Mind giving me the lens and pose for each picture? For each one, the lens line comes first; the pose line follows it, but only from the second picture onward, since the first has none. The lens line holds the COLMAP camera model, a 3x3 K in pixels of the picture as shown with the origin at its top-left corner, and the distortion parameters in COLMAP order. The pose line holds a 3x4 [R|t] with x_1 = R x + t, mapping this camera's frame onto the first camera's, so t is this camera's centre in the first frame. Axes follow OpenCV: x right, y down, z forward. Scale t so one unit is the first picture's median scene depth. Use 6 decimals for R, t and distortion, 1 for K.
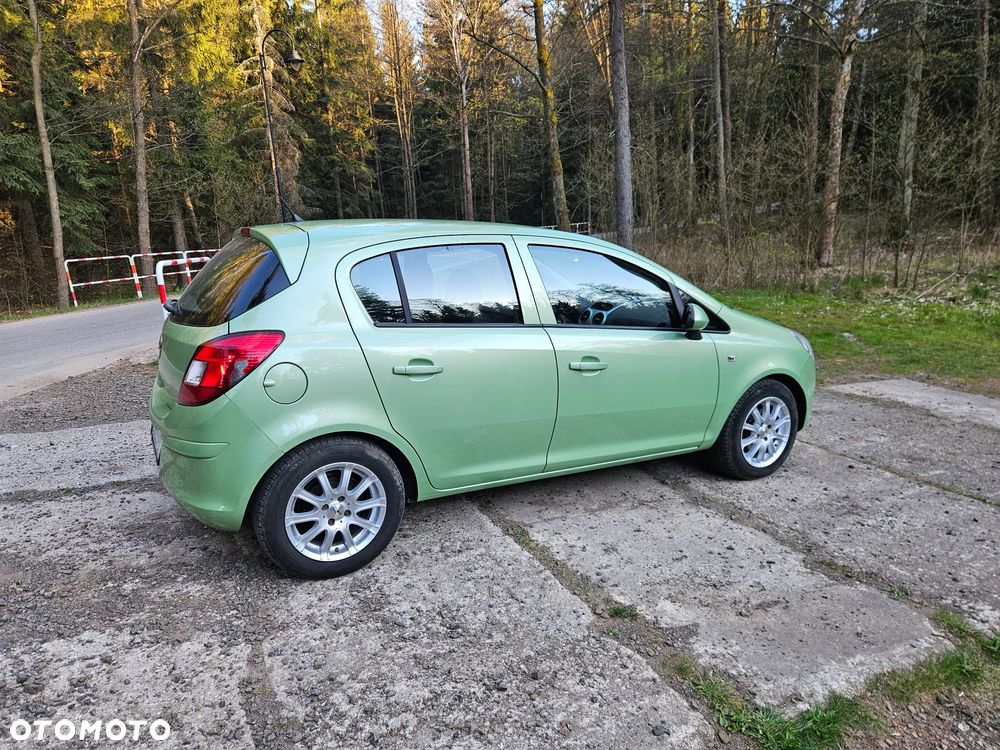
lens RADIAL K [[662.4, 0, 475.8], [0, 662.4, 380.8], [0, 0, 1]] dist [0.070148, -0.055129]
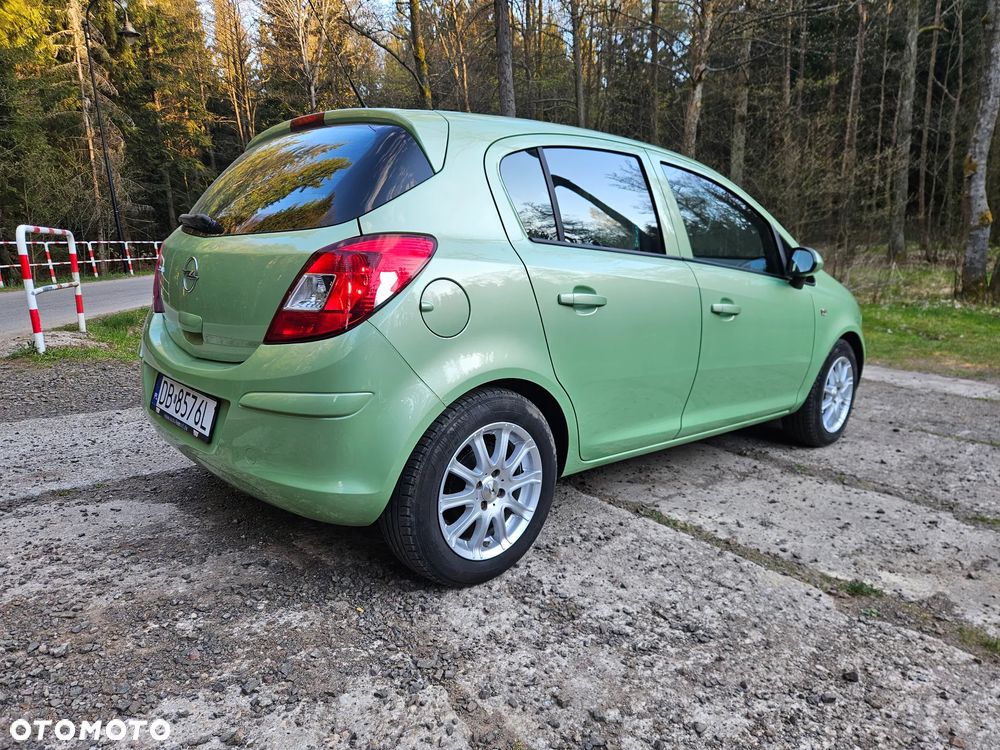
lens RADIAL K [[662.4, 0, 488.0], [0, 662.4, 386.2], [0, 0, 1]] dist [0.070148, -0.055129]
pose [[0.967127, -0.022634, 0.253283, -0.340145], [0.027409, 0.999507, -0.015339, 0.079528], [-0.252811, 0.021777, 0.967271, 0.251562]]
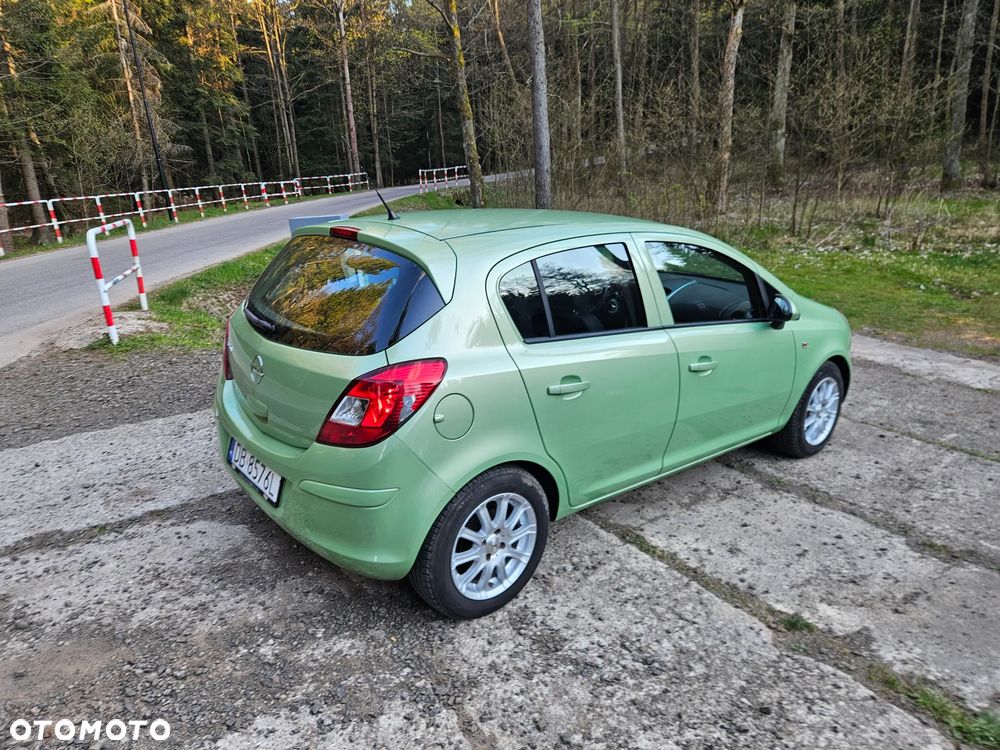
lens RADIAL K [[662.4, 0, 474.0], [0, 662.4, 373.8], [0, 0, 1]] dist [0.070148, -0.055129]
pose [[0.982725, -0.049983, 0.178197, -0.335454], [0.036117, 0.996122, 0.080226, -0.101315], [-0.181516, -0.072405, 0.980719, 0.099133]]
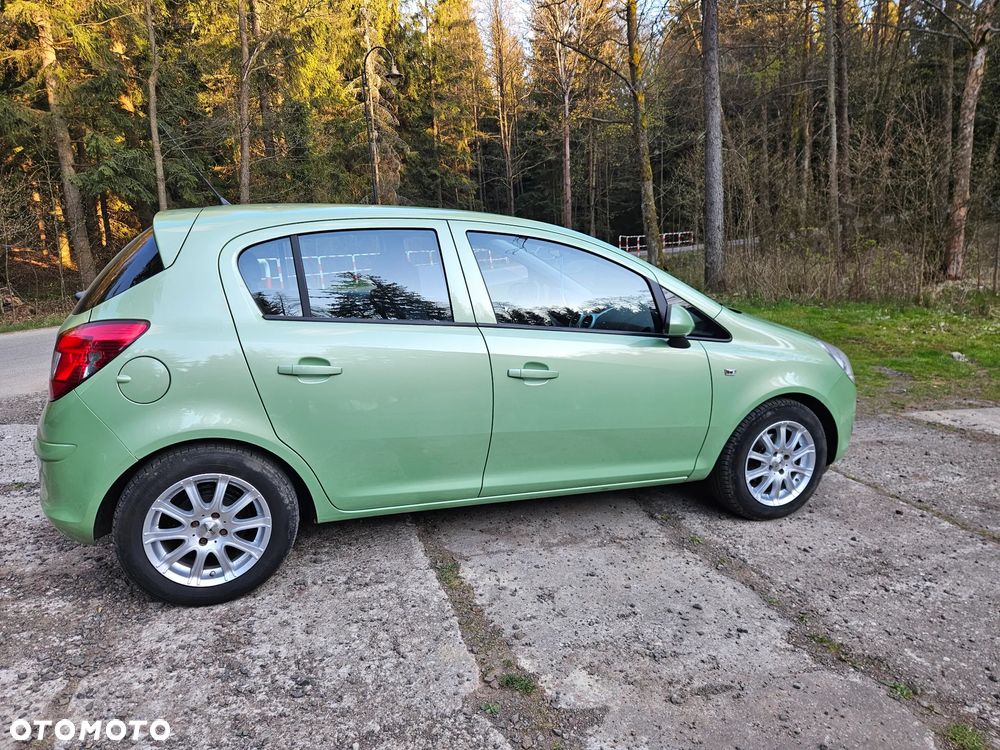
lens RADIAL K [[662.4, 0, 481.1], [0, 662.4, 368.2], [0, 0, 1]] dist [0.070148, -0.055129]
pose [[0.988109, 0.032195, -0.150344, 0.229515], [-0.037506, 0.998764, -0.032622, 0.000826], [0.149108, 0.037873, 0.988095, 0.155267]]
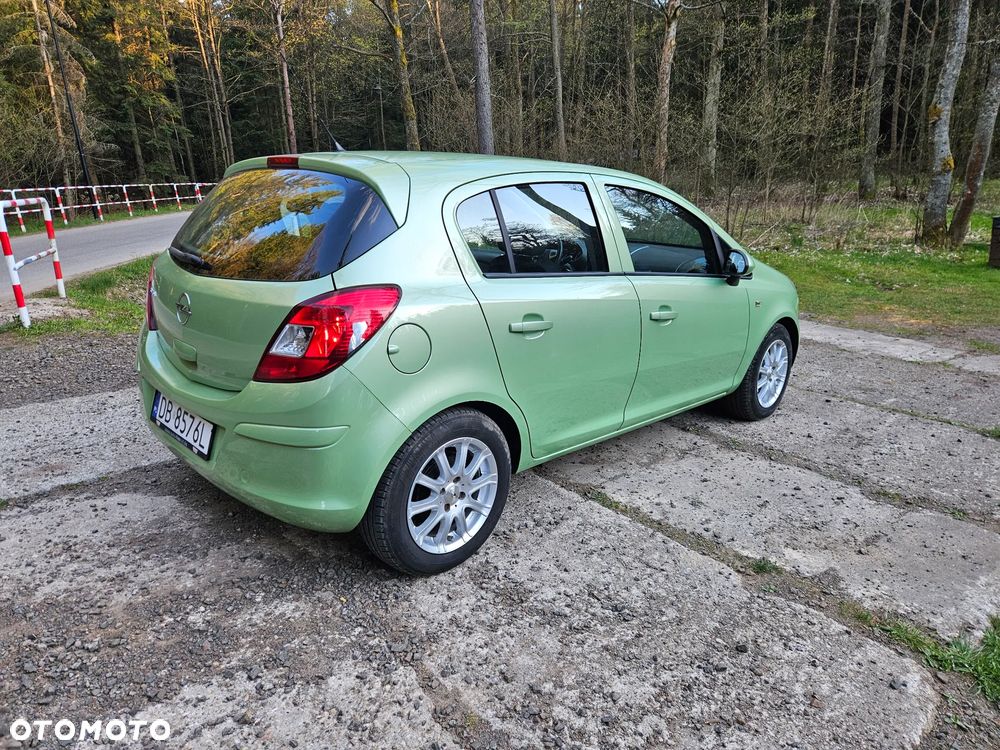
lens RADIAL K [[662.4, 0, 484.9], [0, 662.4, 367.8], [0, 0, 1]] dist [0.070148, -0.055129]
pose [[0.959729, -0.054702, 0.275550, -0.341544], [0.040307, 0.997523, 0.057641, -0.012744], [-0.278020, -0.044213, 0.959557, 0.150961]]
